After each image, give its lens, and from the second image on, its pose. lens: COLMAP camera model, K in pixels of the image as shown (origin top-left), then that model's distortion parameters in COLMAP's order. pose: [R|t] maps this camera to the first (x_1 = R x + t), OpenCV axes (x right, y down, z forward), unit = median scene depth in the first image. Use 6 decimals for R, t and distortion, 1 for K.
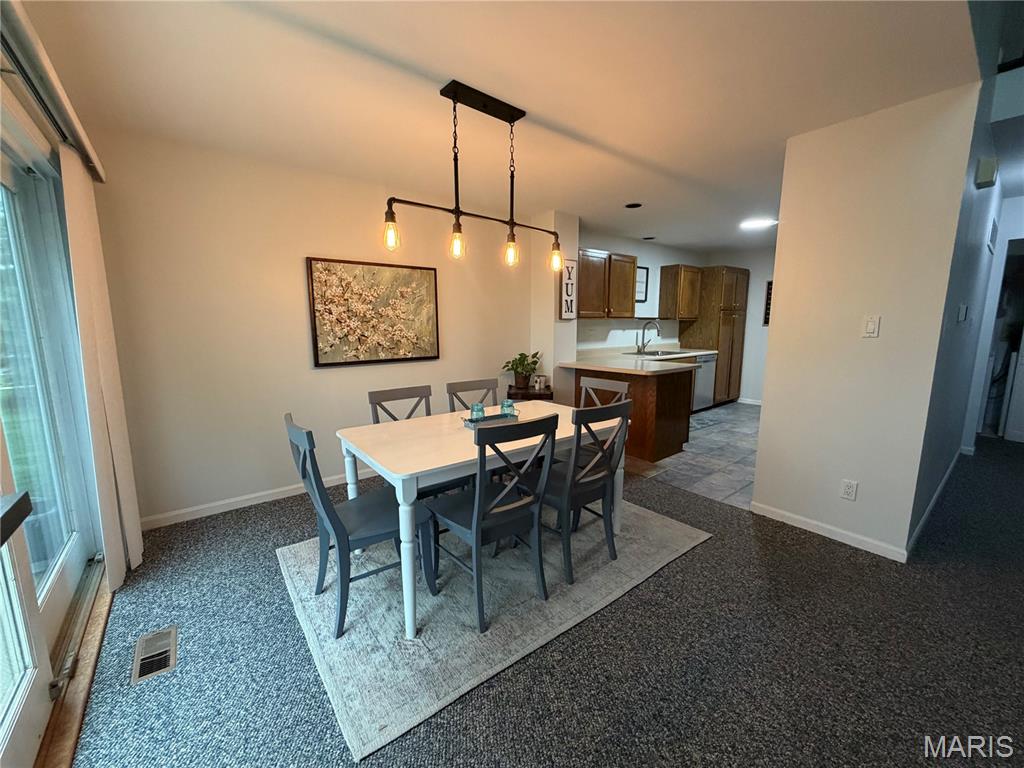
lens RADIAL K [[407.1, 0, 512.3], [0, 407.1, 386.6], [0, 0, 1]] dist [-0.000264, 0.000311]
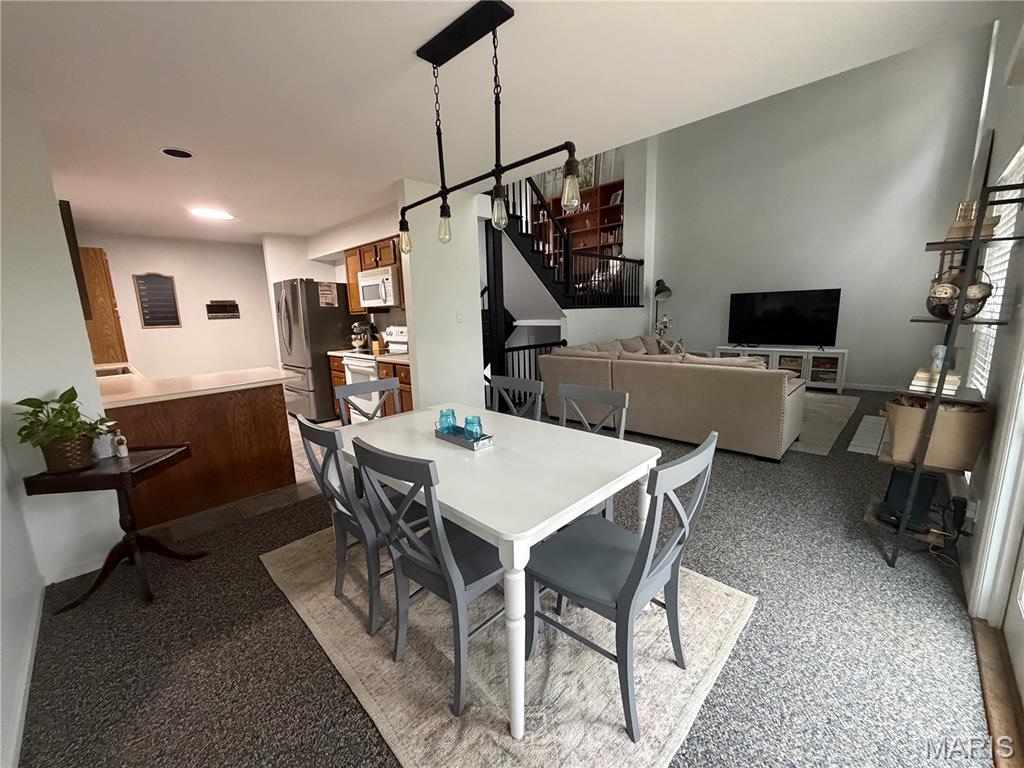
lens RADIAL K [[407.1, 0, 509.1], [0, 407.1, 381.0], [0, 0, 1]] dist [-0.000264, 0.000311]
pose [[-0.111825, -0.161866, 0.980456, -0.590489], [0.188655, 0.965243, 0.180872, -0.106921], [-0.975656, 0.205194, -0.077402, 0.672385]]
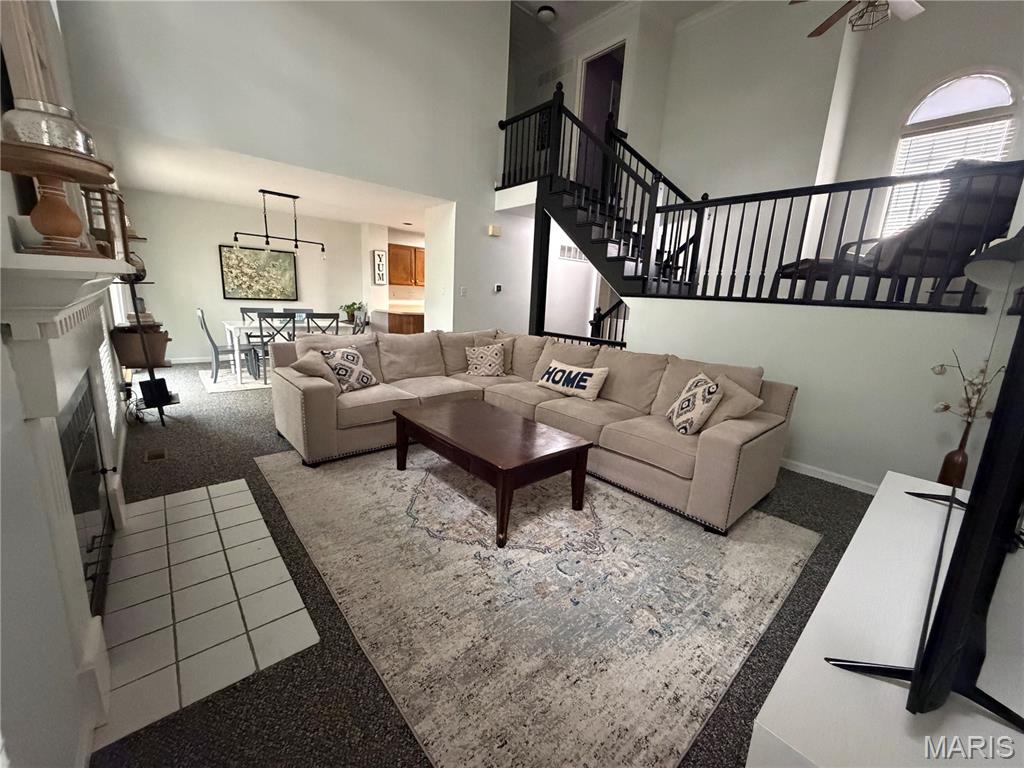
lens RADIAL K [[407.1, 0, 509.3], [0, 407.1, 382.1], [0, 0, 1]] dist [-0.000264, 0.000311]
pose [[0.997760, 0.044713, 0.049765, 0.803639], [-0.047390, 0.997417, 0.053978, 0.176211], [-0.047223, -0.056215, 0.997301, -1.051240]]
